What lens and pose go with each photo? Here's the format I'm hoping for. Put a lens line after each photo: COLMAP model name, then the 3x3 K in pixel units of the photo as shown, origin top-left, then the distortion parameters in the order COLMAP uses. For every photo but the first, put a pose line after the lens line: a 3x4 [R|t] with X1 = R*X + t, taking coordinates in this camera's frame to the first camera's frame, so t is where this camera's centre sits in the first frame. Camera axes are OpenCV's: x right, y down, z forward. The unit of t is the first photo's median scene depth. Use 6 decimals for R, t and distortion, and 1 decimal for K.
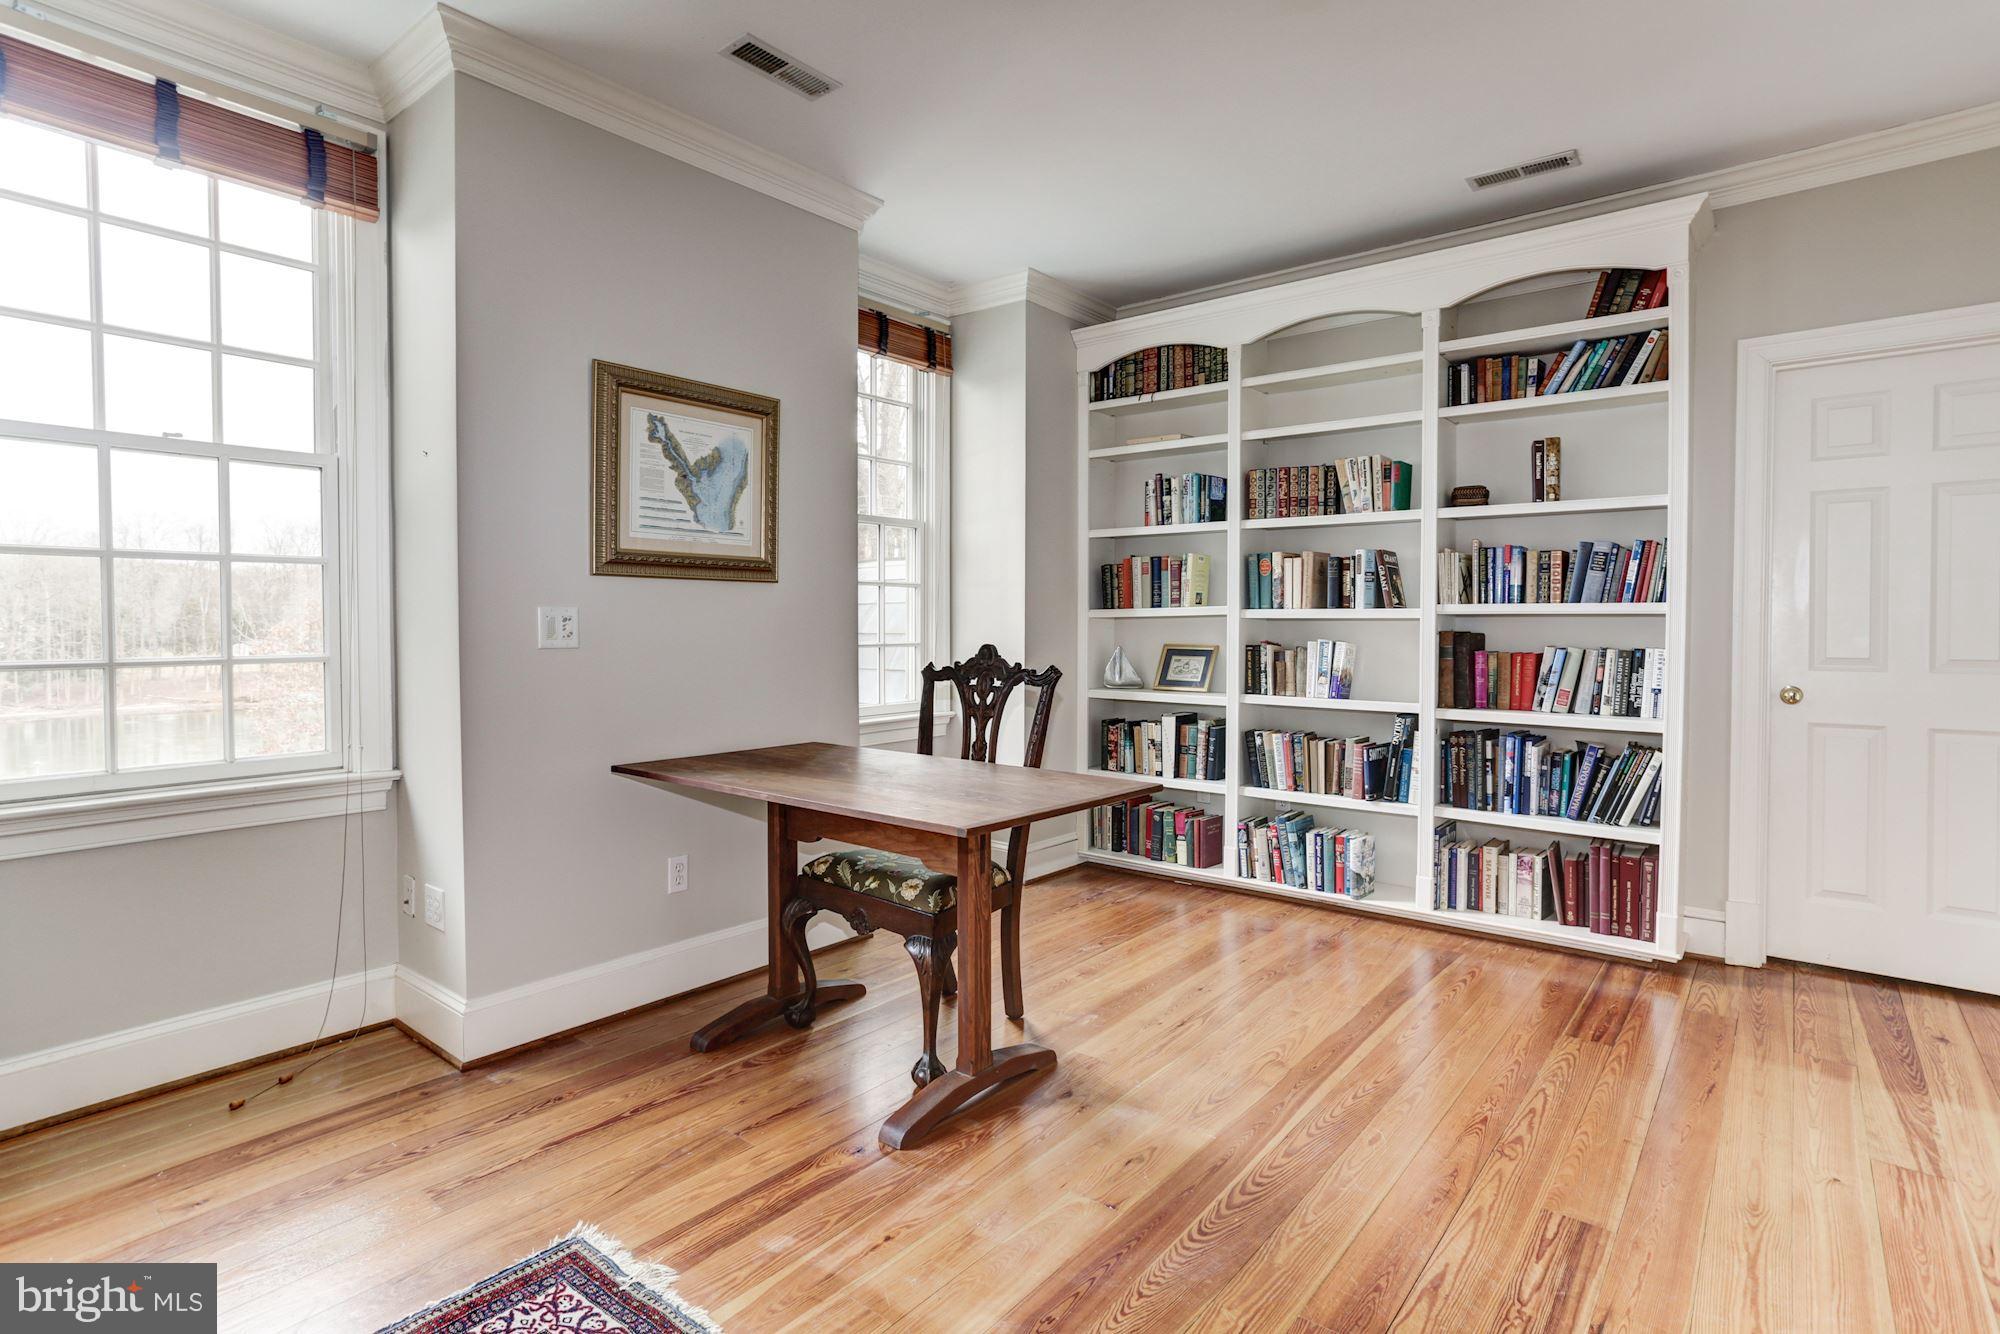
lens RADIAL K [[1051.2, 0, 992.1], [0, 1051.2, 642.4], [0, 0, 1]] dist [-0.041047, 0.033745]
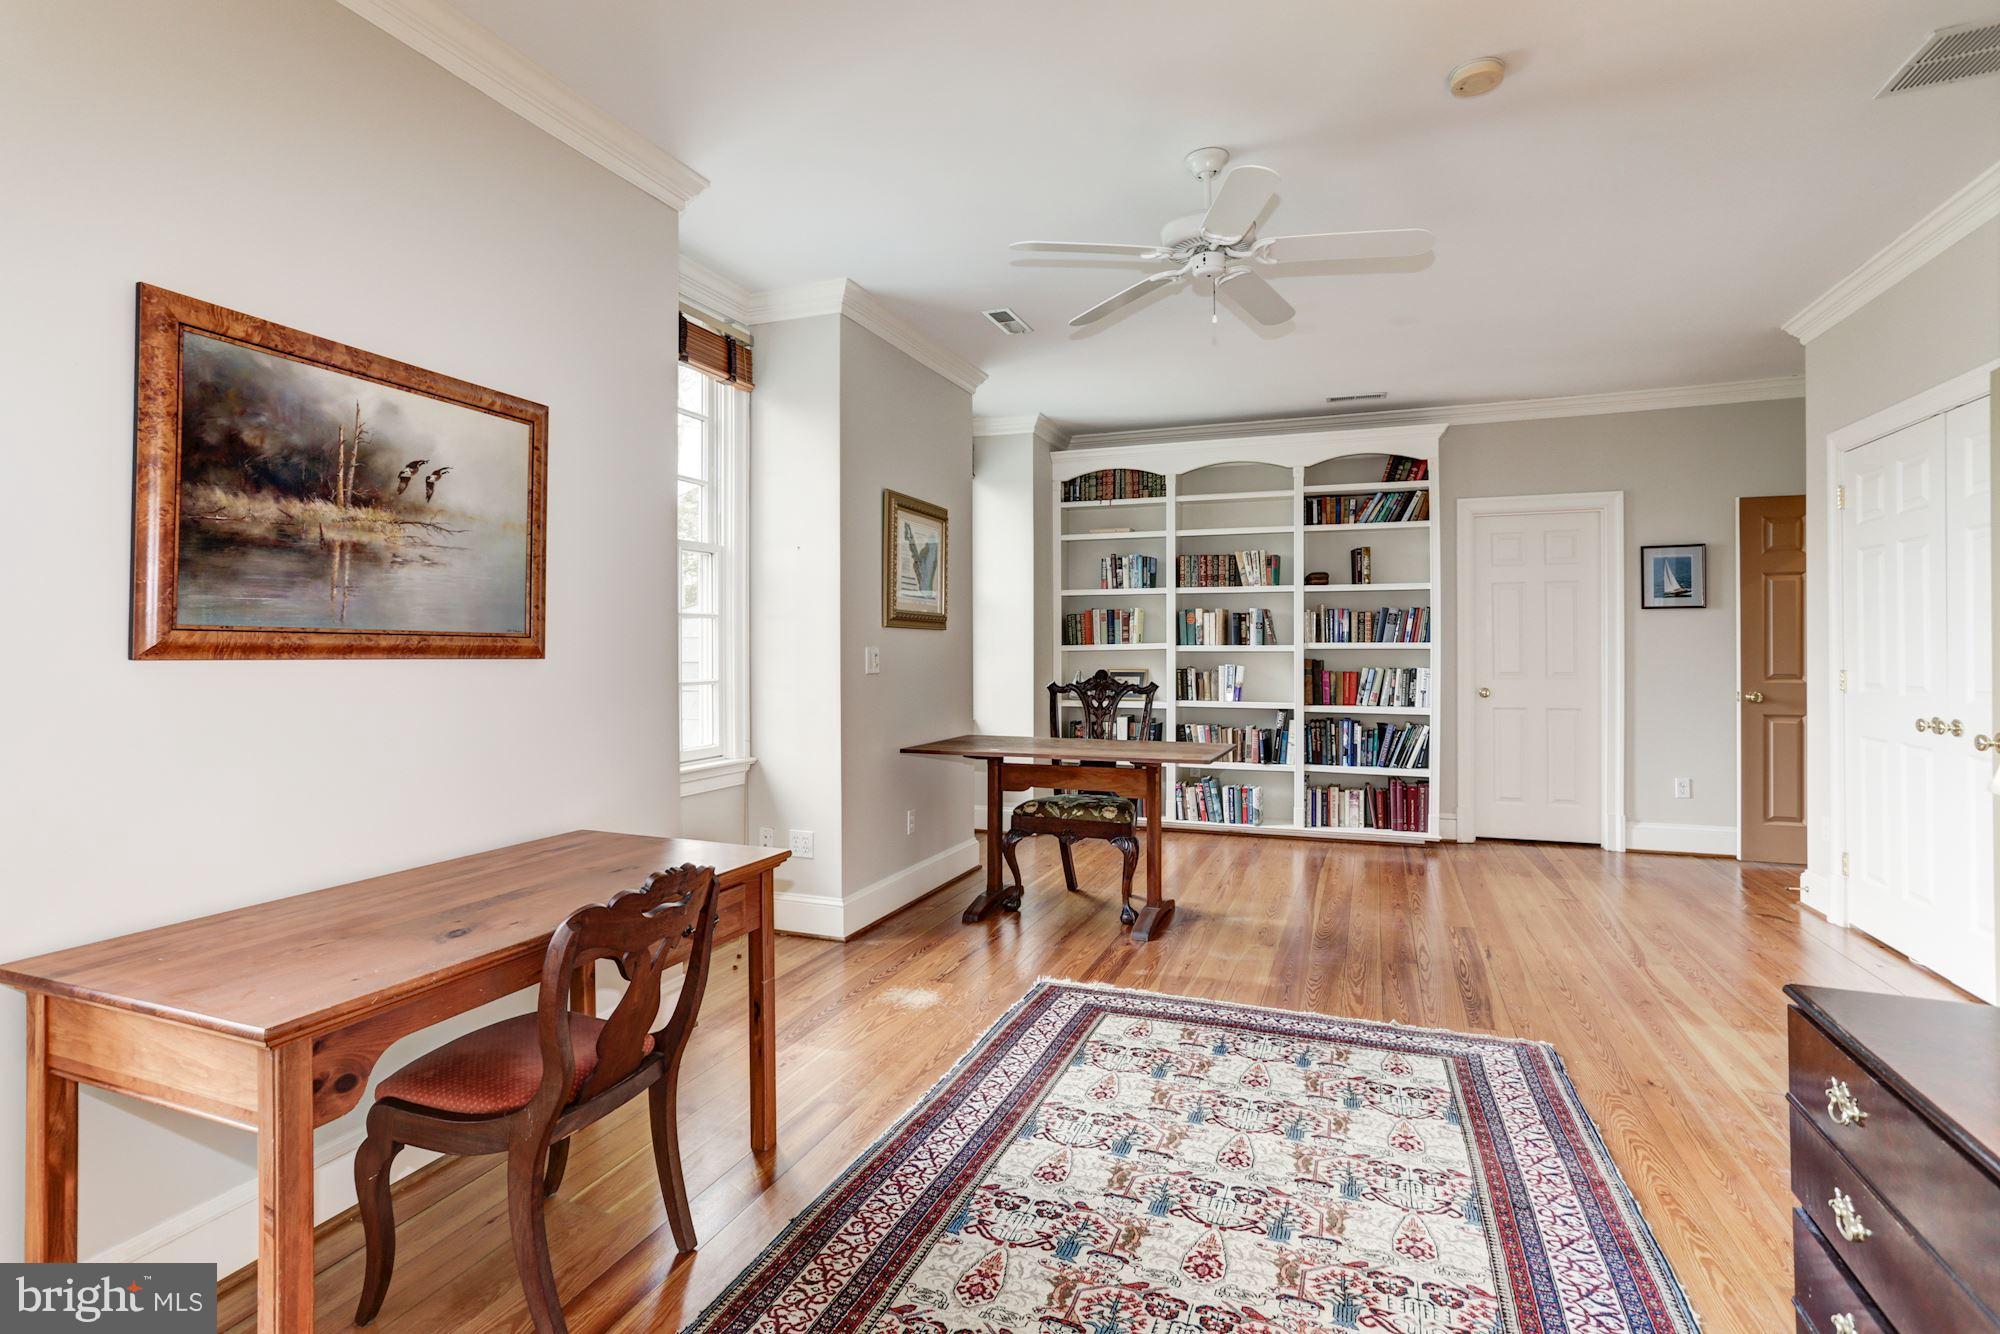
lens RADIAL K [[1051.2, 0, 992.1], [0, 1051.2, 642.4], [0, 0, 1]] dist [-0.041047, 0.033745]
pose [[0.947041, -0.001122, 0.321110, -0.579796], [0.009316, 0.999669, -0.023981, -0.001926], [-0.320977, 0.025702, 0.946738, -0.421723]]
